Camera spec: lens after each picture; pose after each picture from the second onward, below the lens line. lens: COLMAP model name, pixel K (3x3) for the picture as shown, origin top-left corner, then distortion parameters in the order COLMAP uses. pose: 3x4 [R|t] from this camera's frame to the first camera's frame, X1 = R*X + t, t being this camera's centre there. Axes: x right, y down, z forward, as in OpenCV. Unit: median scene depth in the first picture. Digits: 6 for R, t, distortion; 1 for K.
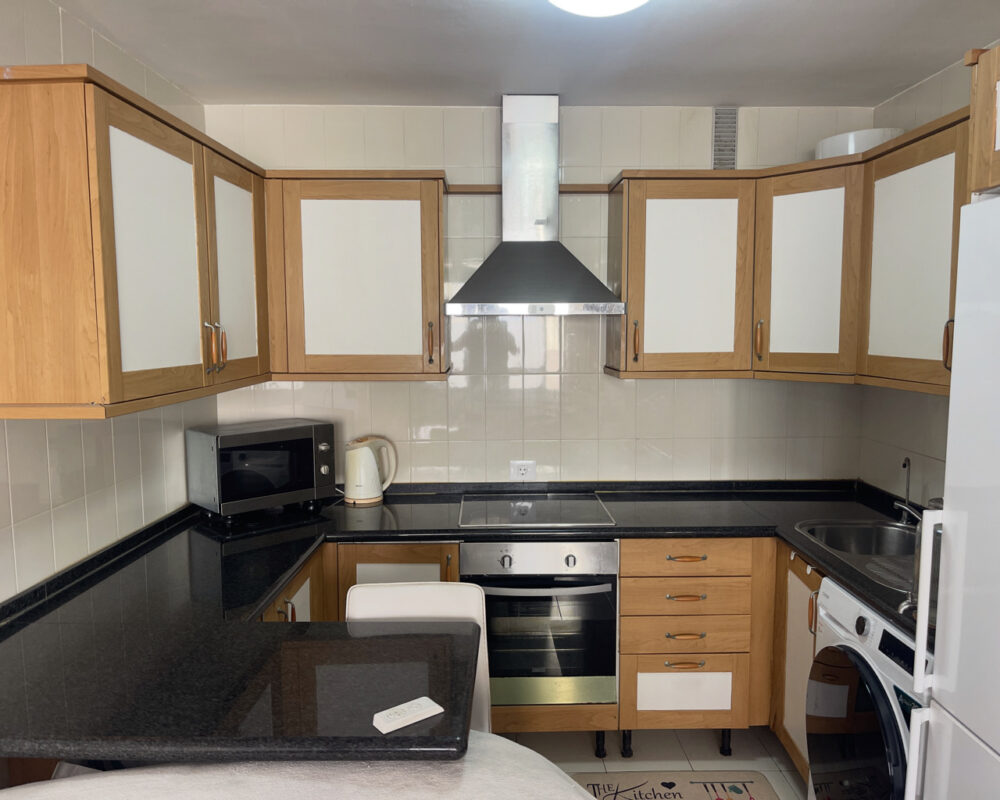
lens RADIAL K [[758.9, 0, 504.7], [0, 758.9, 407.0], [0, 0, 1]] dist [0.070004, -0.090615]
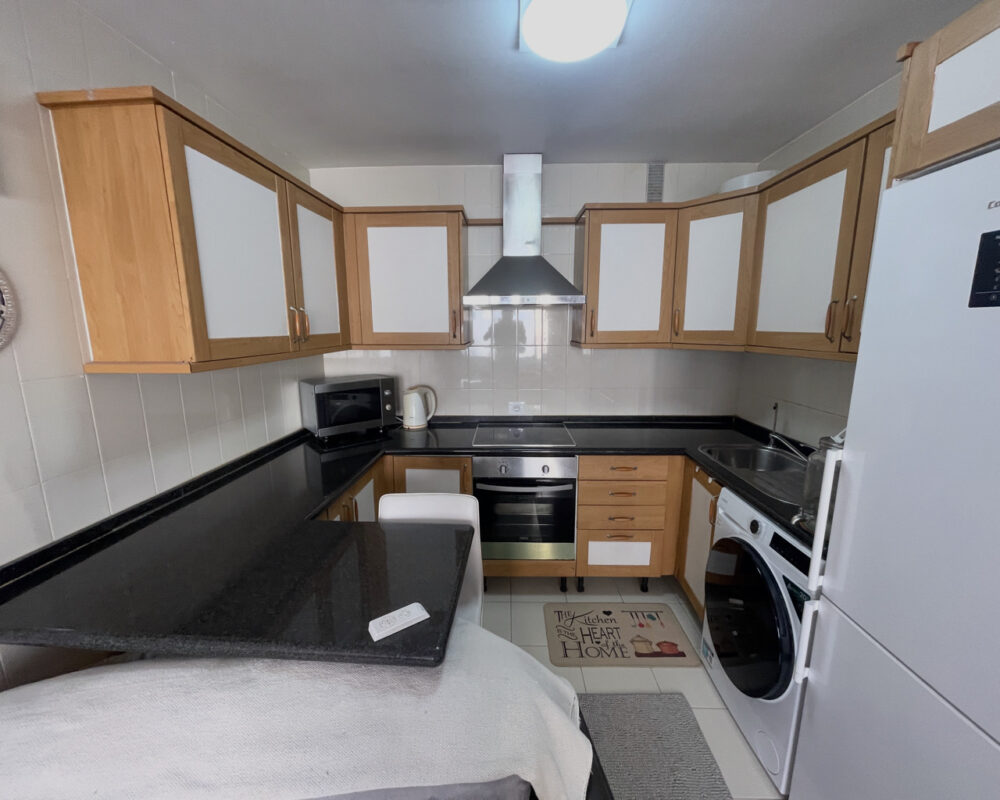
lens RADIAL K [[410.7, 0, 496.4], [0, 410.7, 398.9], [0, 0, 1]] dist [0.002993, -0.000118]
pose [[0.998770, 0.006816, -0.049120, 0.027475], [-0.003238, 0.997360, 0.072547, 0.003818], [0.049485, -0.072299, 0.996155, 0.191869]]
